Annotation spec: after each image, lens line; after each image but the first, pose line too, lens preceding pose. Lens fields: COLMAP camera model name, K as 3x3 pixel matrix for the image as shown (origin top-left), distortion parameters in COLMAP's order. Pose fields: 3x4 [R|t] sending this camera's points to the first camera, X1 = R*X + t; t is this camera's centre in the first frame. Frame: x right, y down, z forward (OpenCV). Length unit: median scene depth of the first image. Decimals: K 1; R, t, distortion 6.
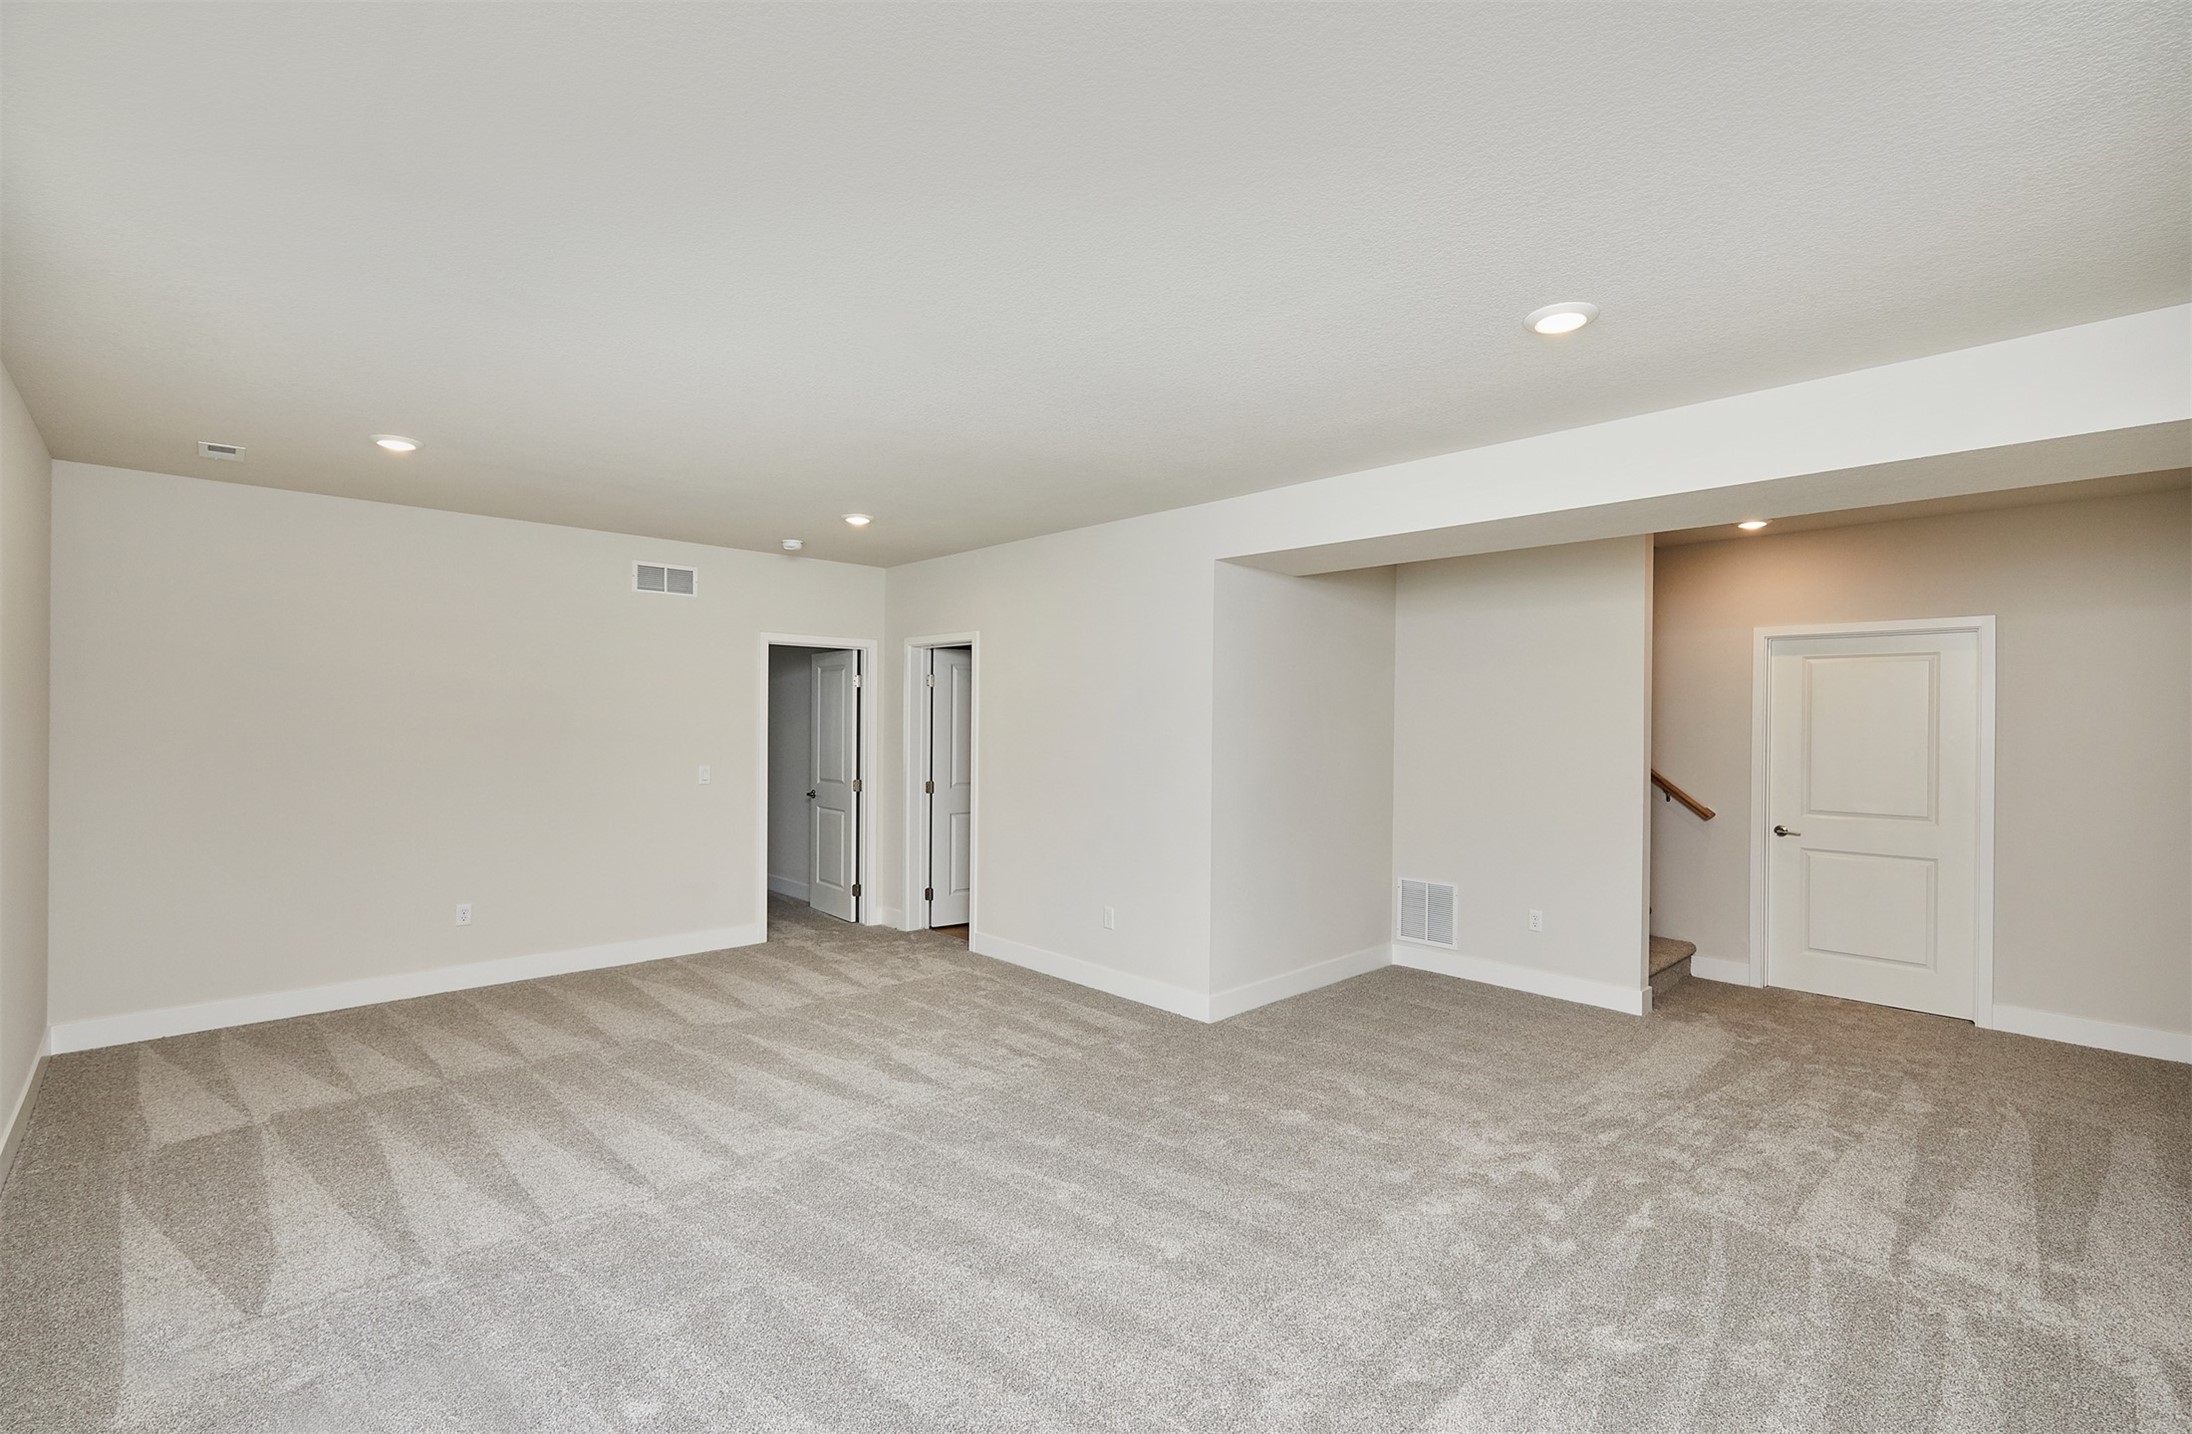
lens RADIAL K [[978.6, 0, 1103.8], [0, 978.6, 724.6], [0, 0, 1]] dist [0.032826, -0.000284]
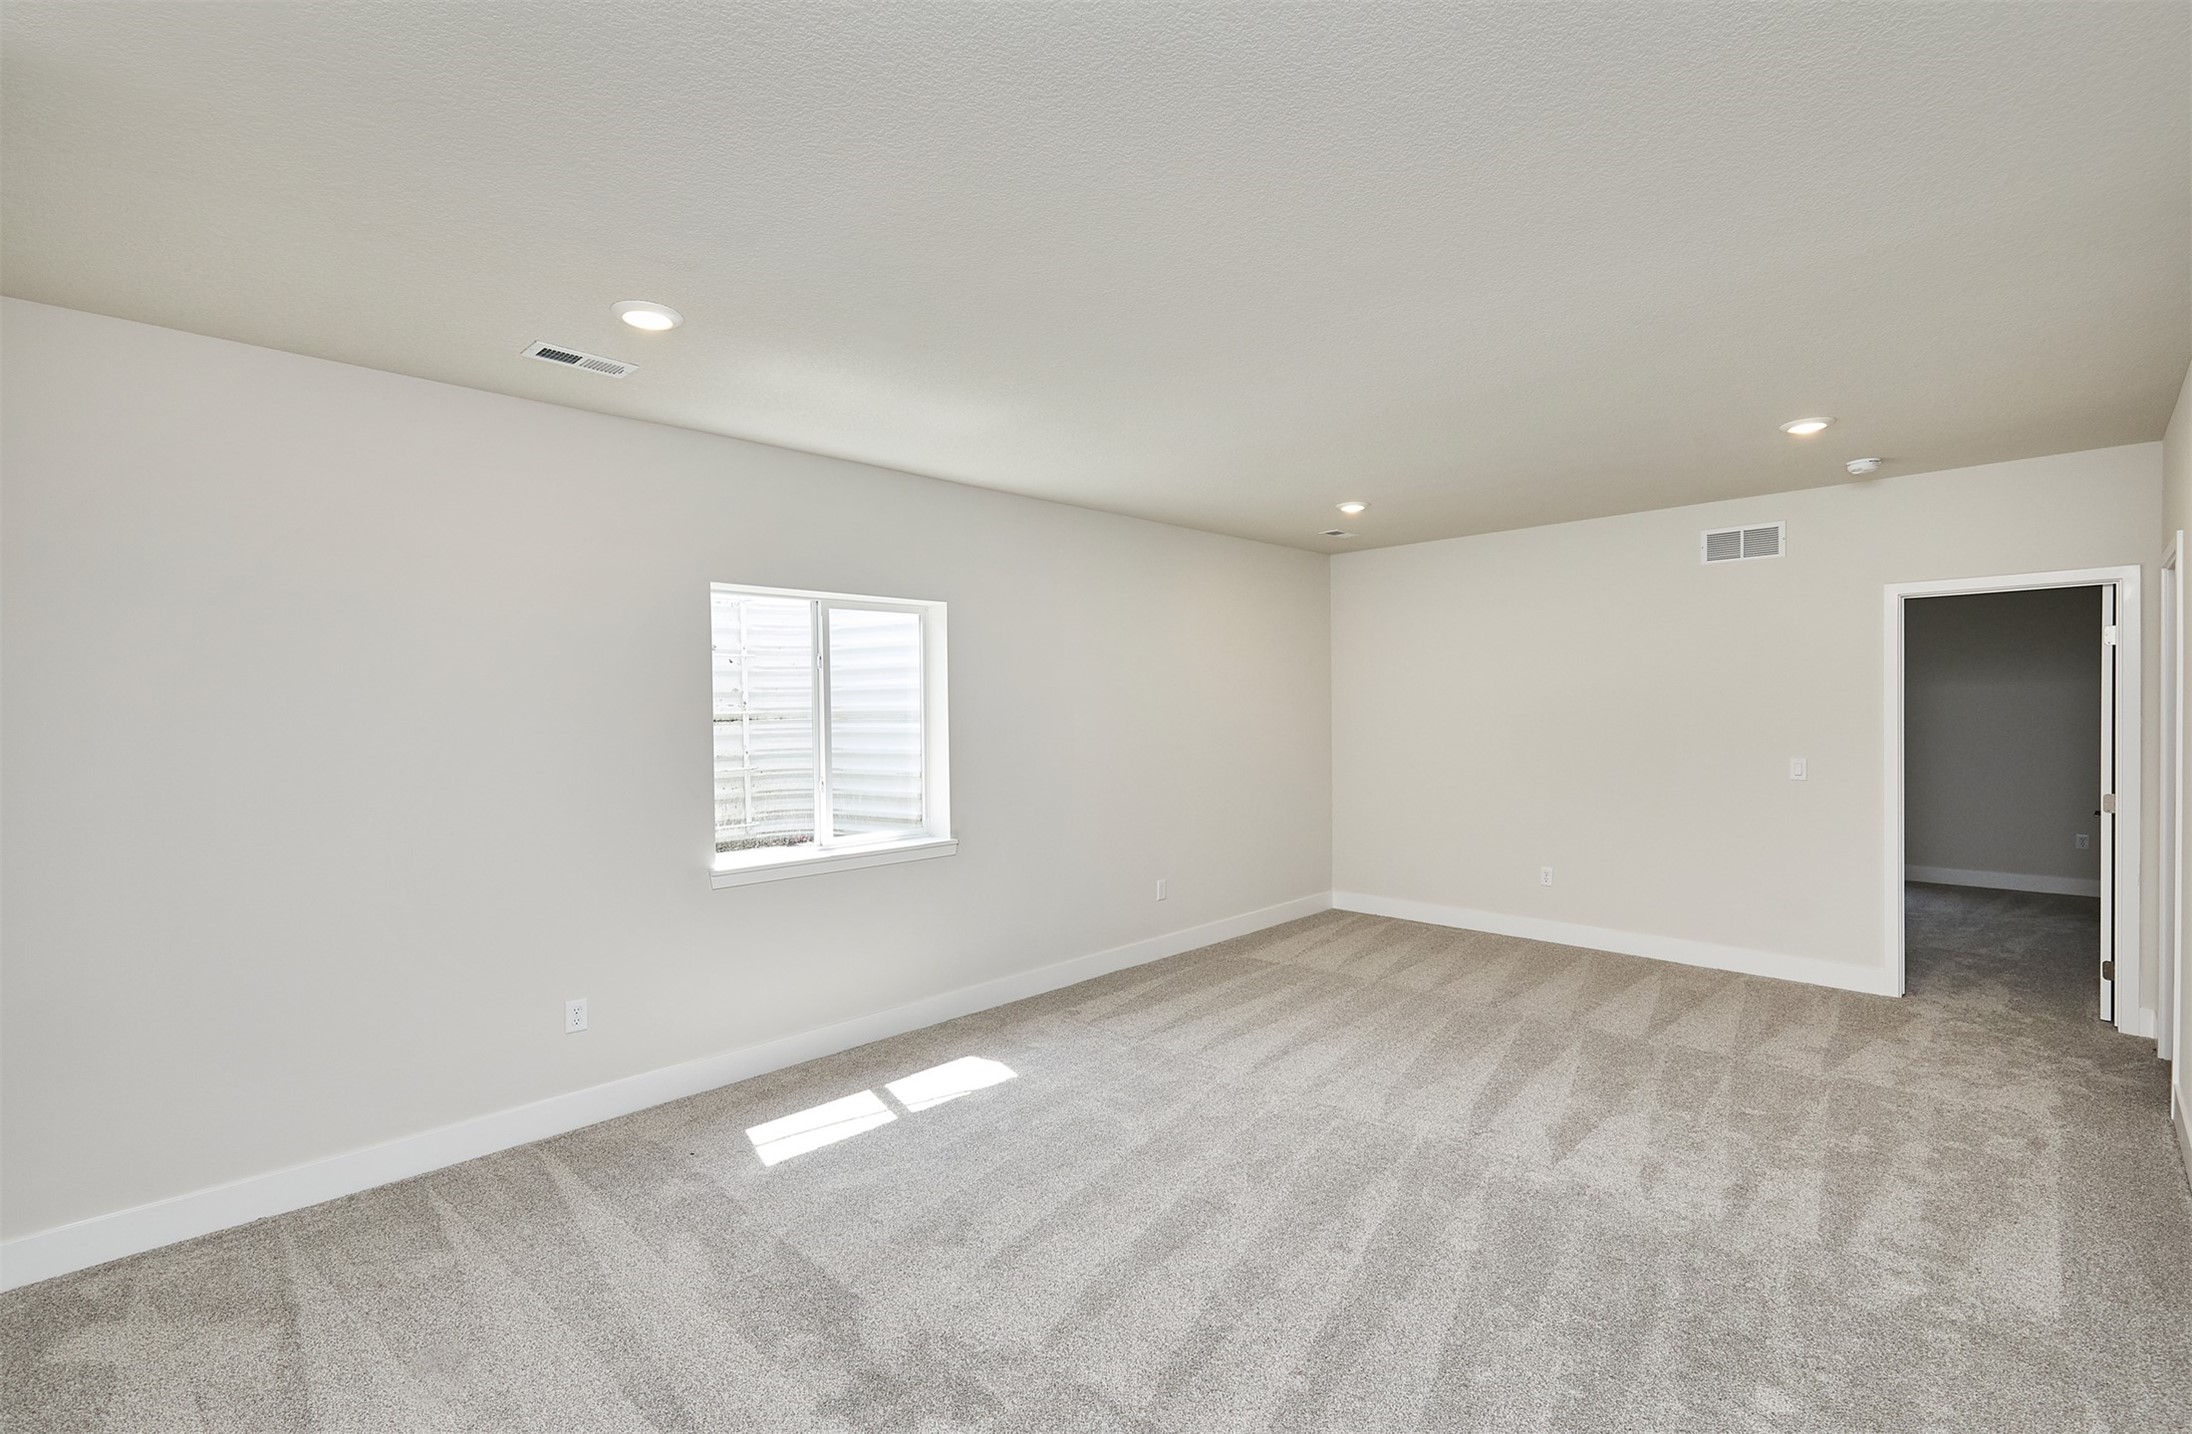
lens RADIAL K [[978.6, 0, 1102.9], [0, 978.6, 720.6], [0, 0, 1]] dist [0.032826, -0.000284]
pose [[0.030193, 0.001887, -0.999542, 0.543088], [0.013917, 0.999900, 0.002308, 0.000759], [0.999447, -0.013980, 0.030163, 0.510364]]
